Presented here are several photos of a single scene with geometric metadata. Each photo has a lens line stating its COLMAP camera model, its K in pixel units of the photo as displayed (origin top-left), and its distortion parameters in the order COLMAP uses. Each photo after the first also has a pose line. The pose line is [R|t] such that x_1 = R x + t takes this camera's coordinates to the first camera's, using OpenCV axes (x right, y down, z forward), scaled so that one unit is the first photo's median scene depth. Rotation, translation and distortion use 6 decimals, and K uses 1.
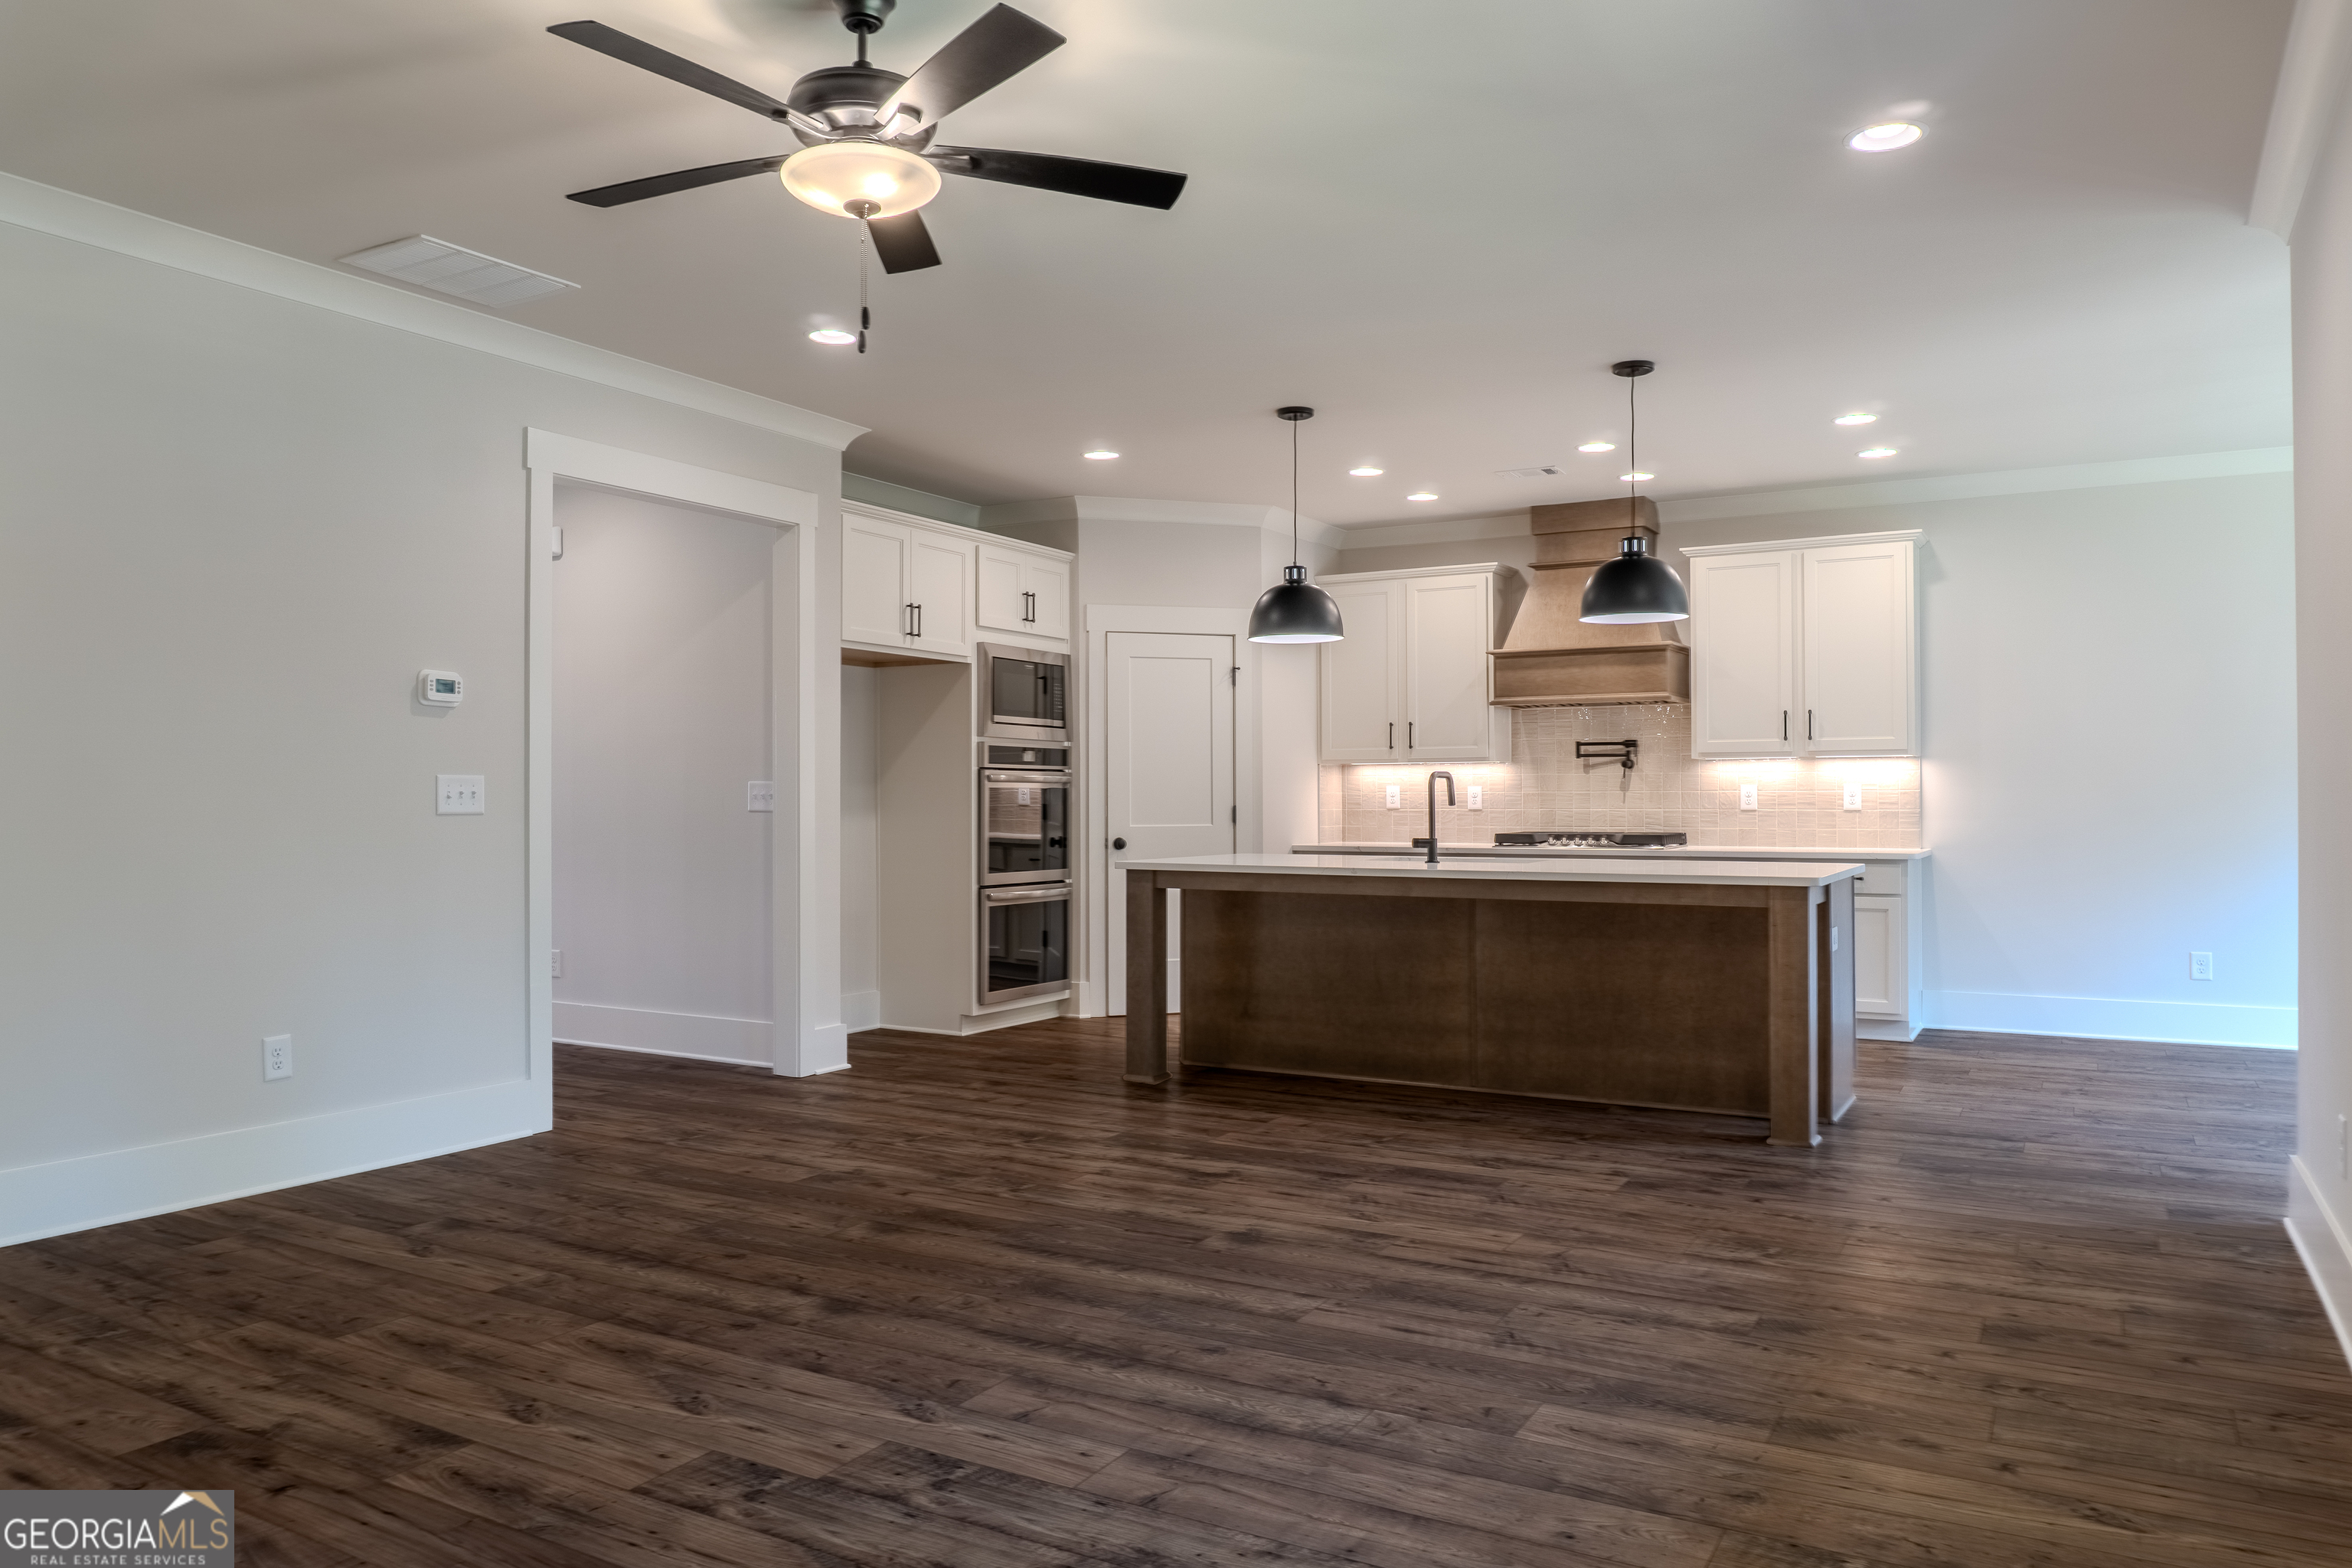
lens RADIAL K [[1589.1, 0, 1178.0], [0, 1589.1, 789.2], [0, 0, 1]] dist [-0.024579, -0.004303]
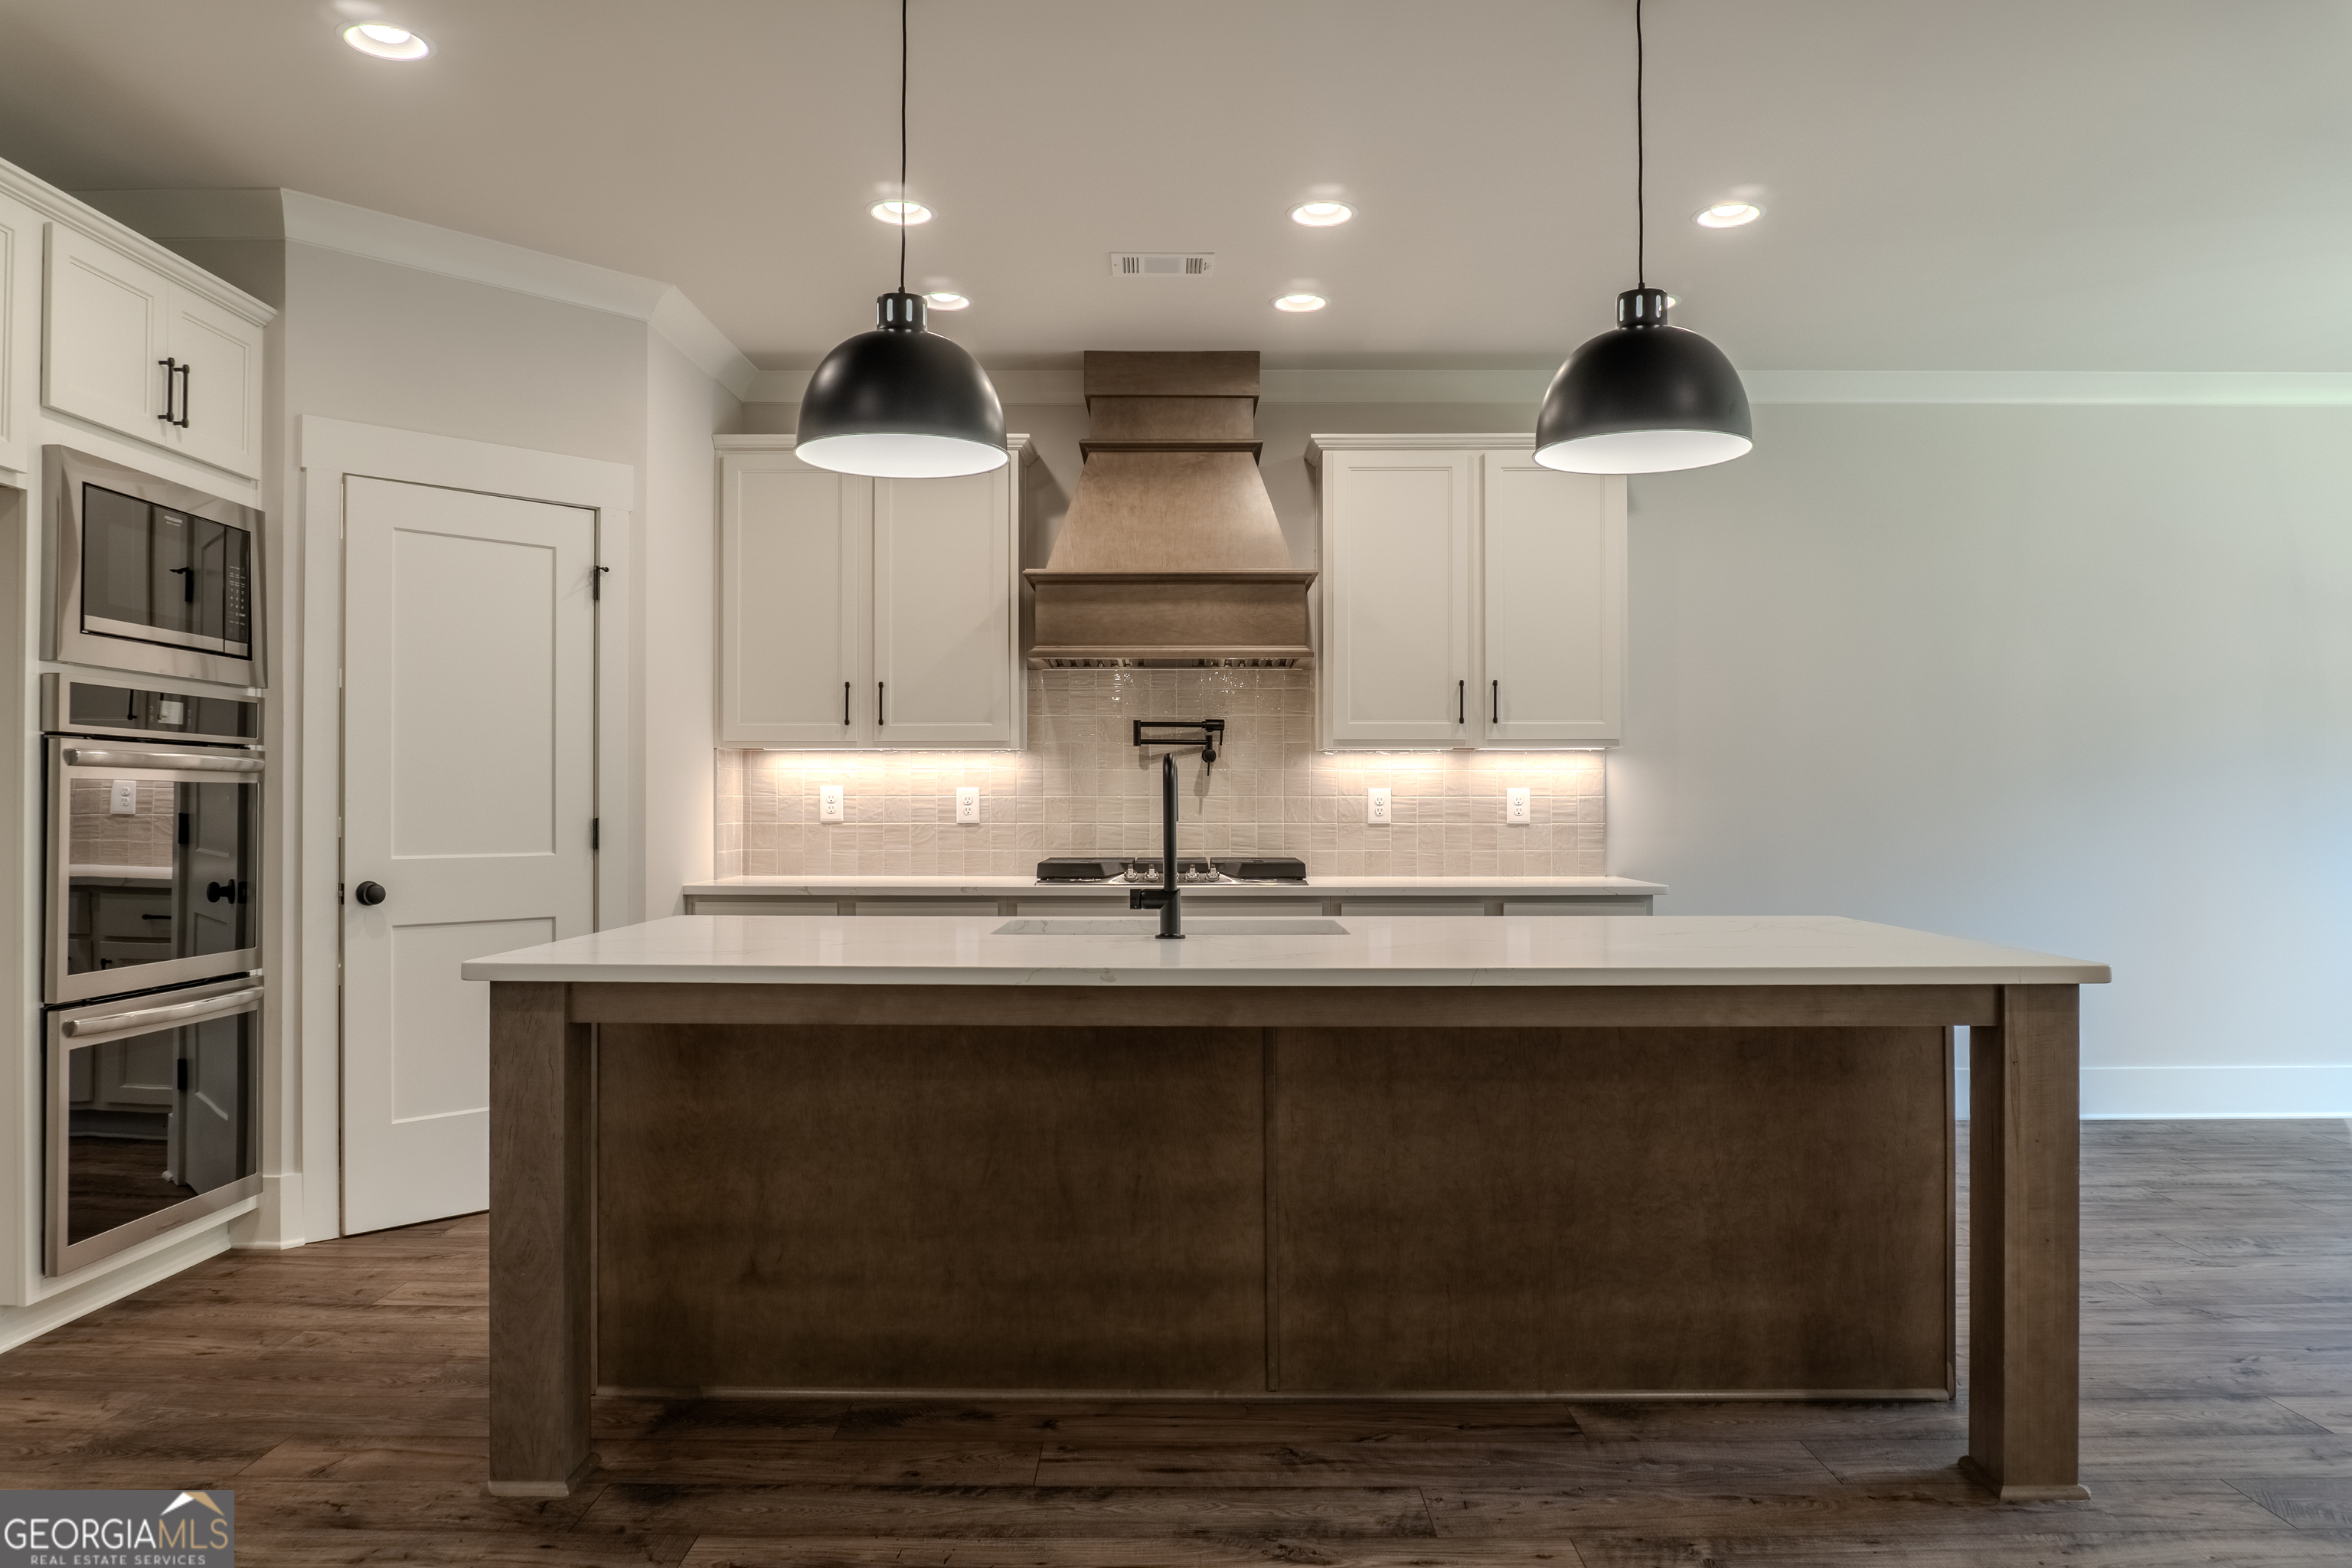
lens RADIAL K [[1589.1, 0, 1178.0], [0, 1589.1, 789.2], [0, 0, 1]] dist [-0.024579, -0.004303]
pose [[0.868384, 0.008424, 0.495821, -0.081935], [-0.006273, 0.999962, -0.006003, 0.003357], [-0.495853, 0.002103, 0.868404, 0.568722]]
